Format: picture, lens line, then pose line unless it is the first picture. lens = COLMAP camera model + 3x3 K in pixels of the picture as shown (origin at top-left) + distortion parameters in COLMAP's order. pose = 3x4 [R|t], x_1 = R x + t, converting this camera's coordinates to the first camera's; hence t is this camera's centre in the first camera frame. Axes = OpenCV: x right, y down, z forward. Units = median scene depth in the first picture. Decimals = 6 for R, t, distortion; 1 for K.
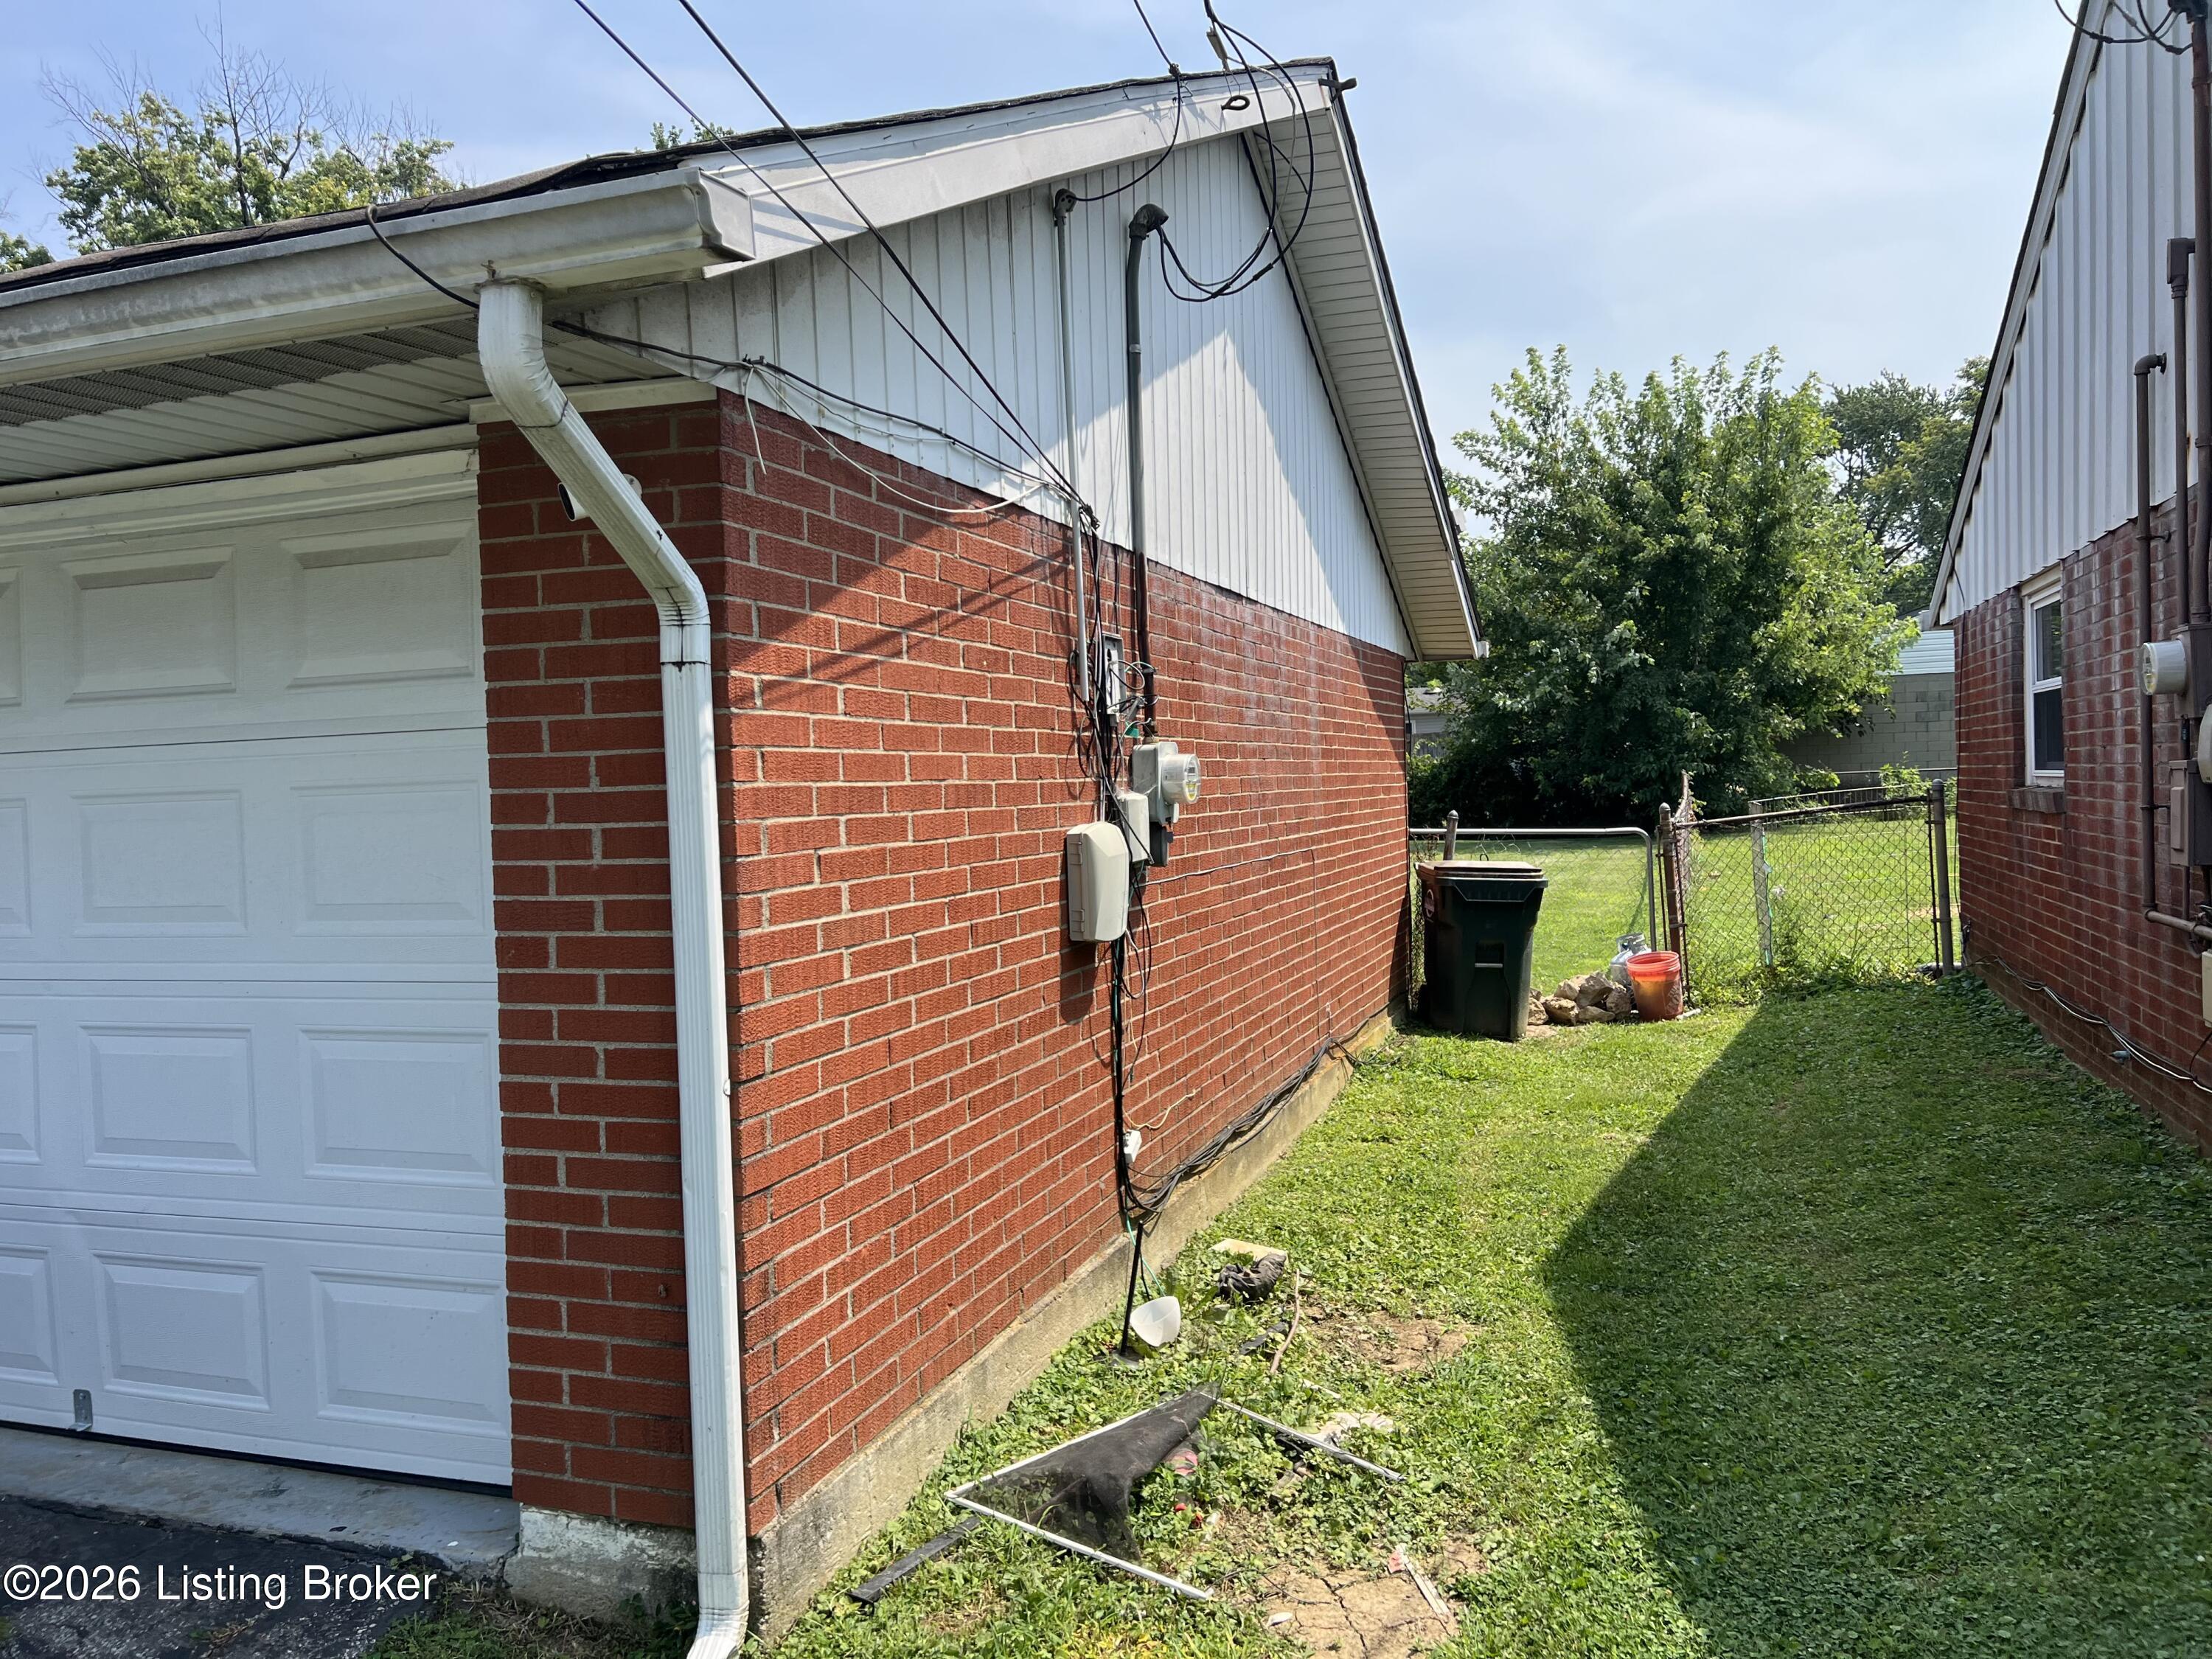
lens RADIAL K [[1705.6, 0, 1106.0], [0, 1705.6, 829.5], [0, 0, 1]] dist [-0.010179, -0.009874]
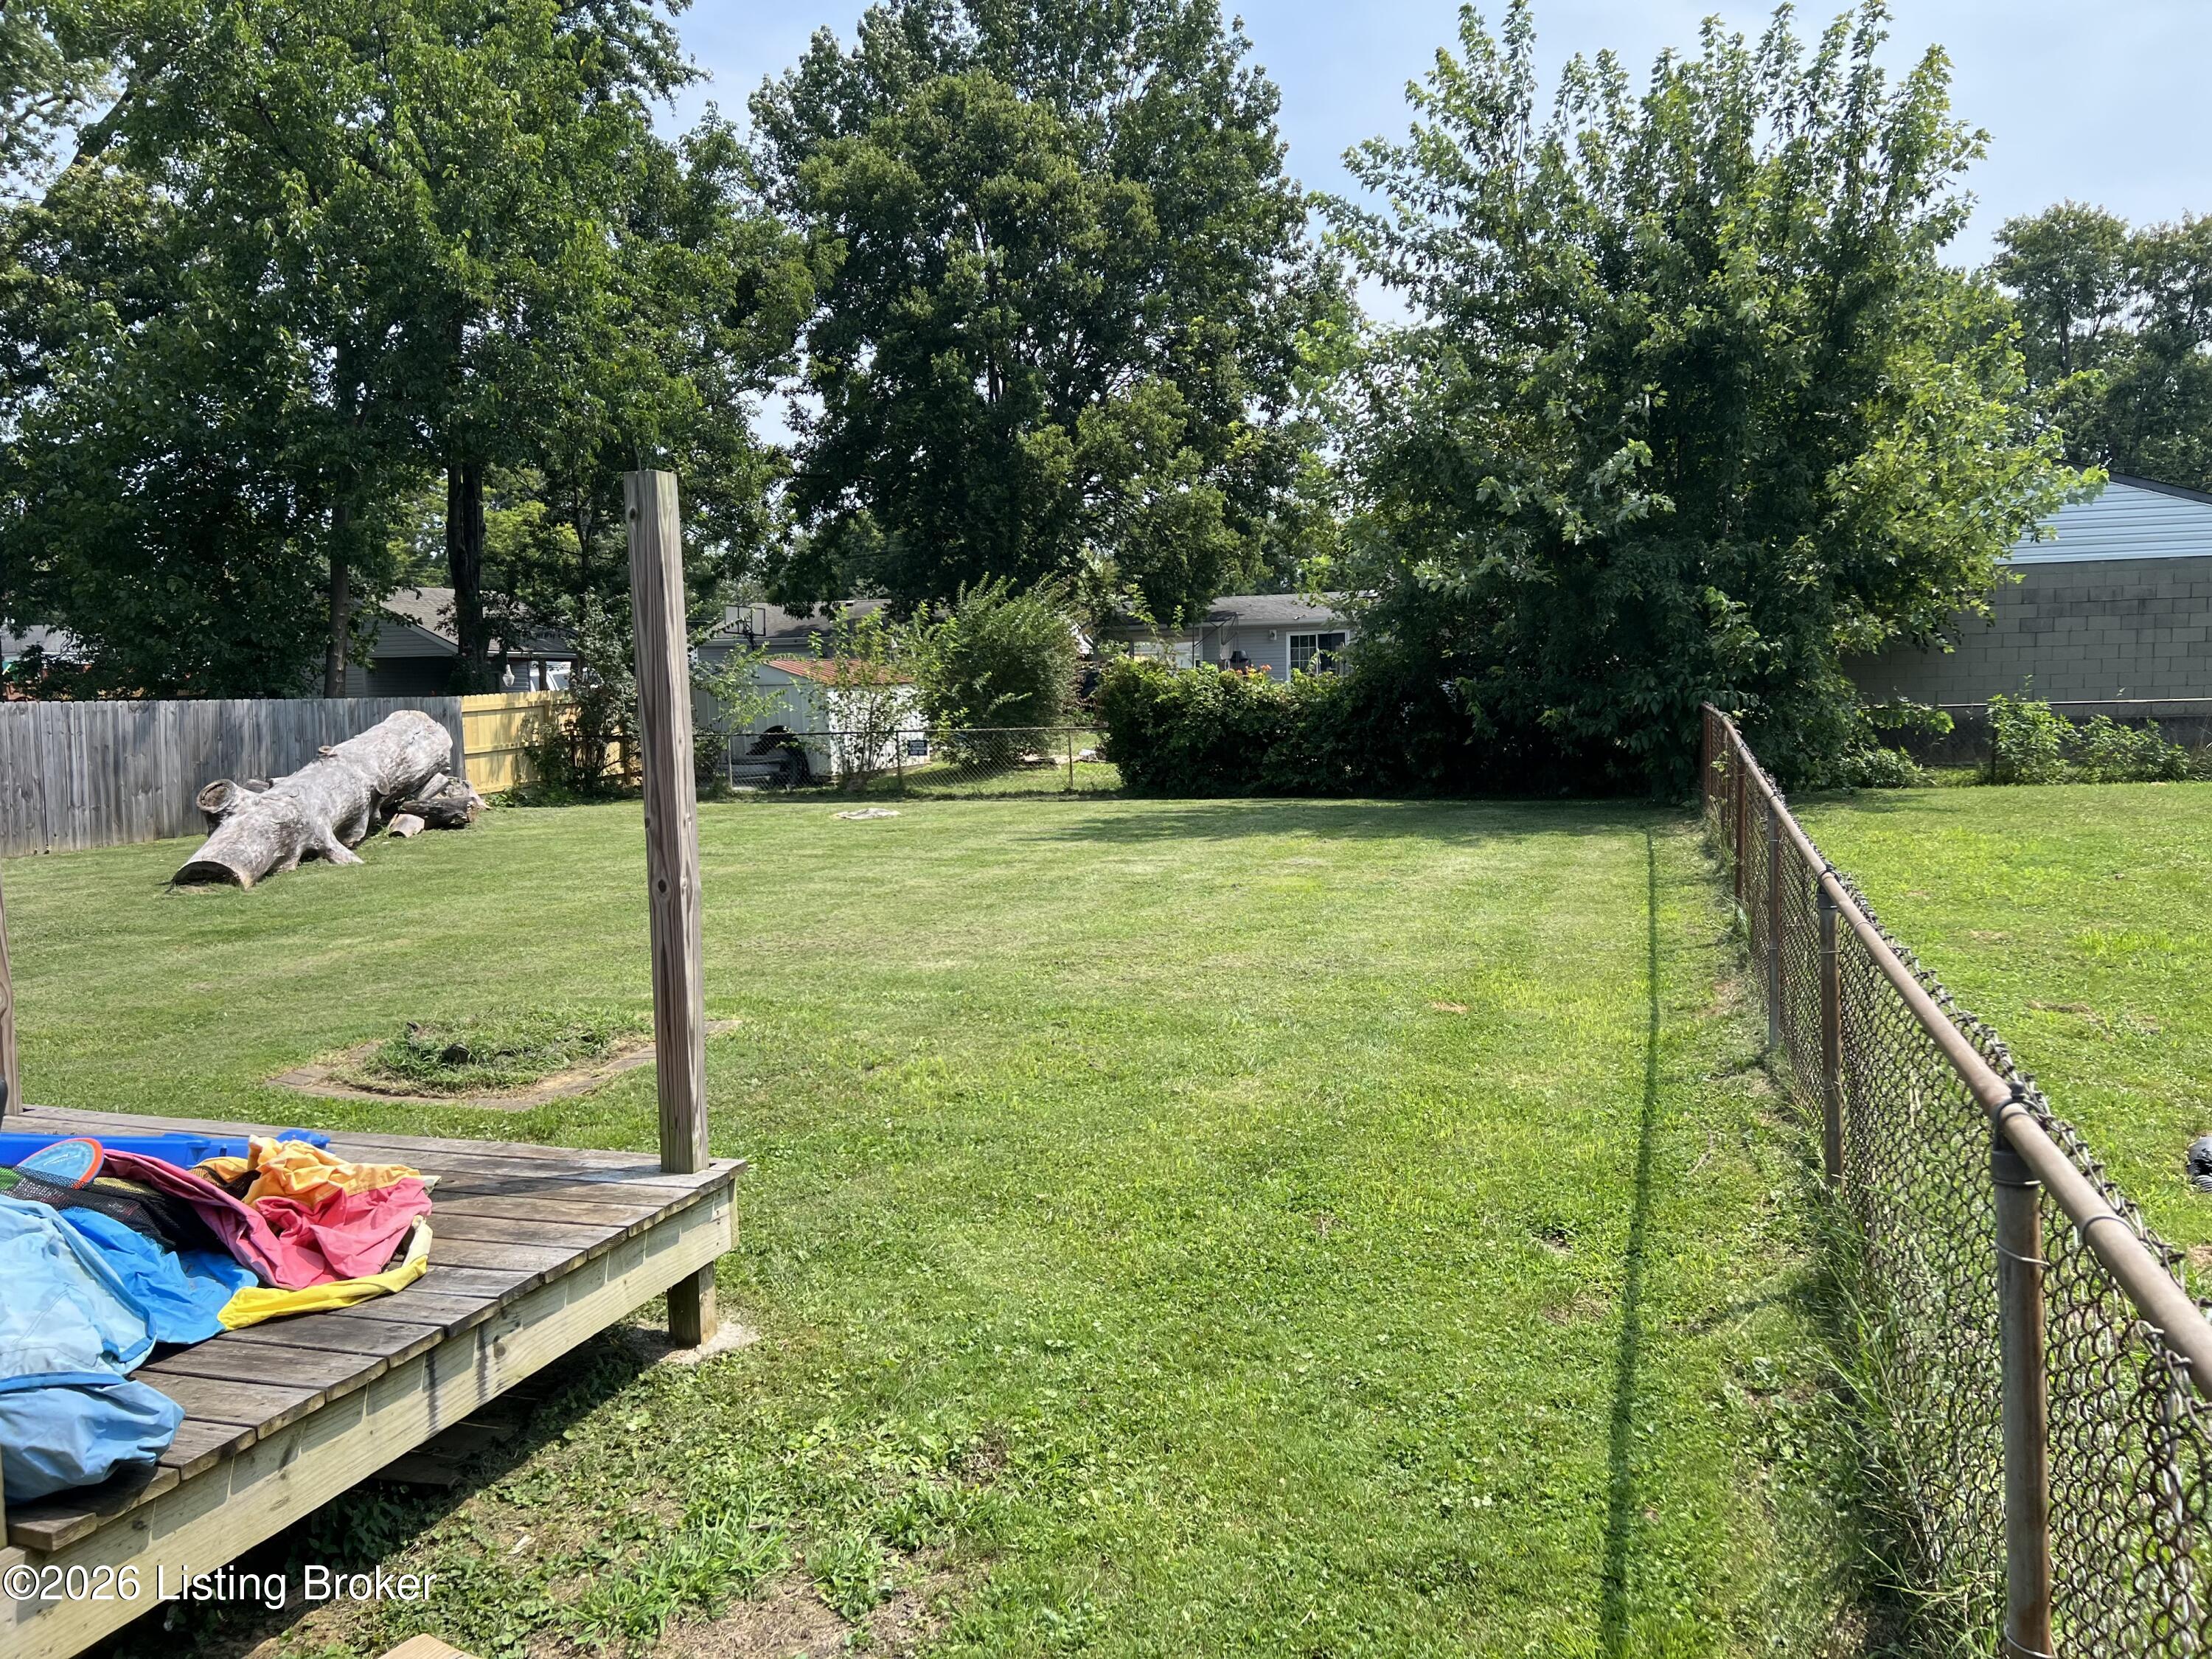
lens RADIAL K [[1694.8, 0, 1106.0], [0, 1694.8, 829.5], [0, 0, 1]] dist [-0.171970, 0.259826]
pose [[0.999891, 0.009169, 0.011582, 0.114843], [-0.009750, 0.998643, 0.051149, -0.016804], [-0.011097, -0.051257, 0.998624, 0.398697]]
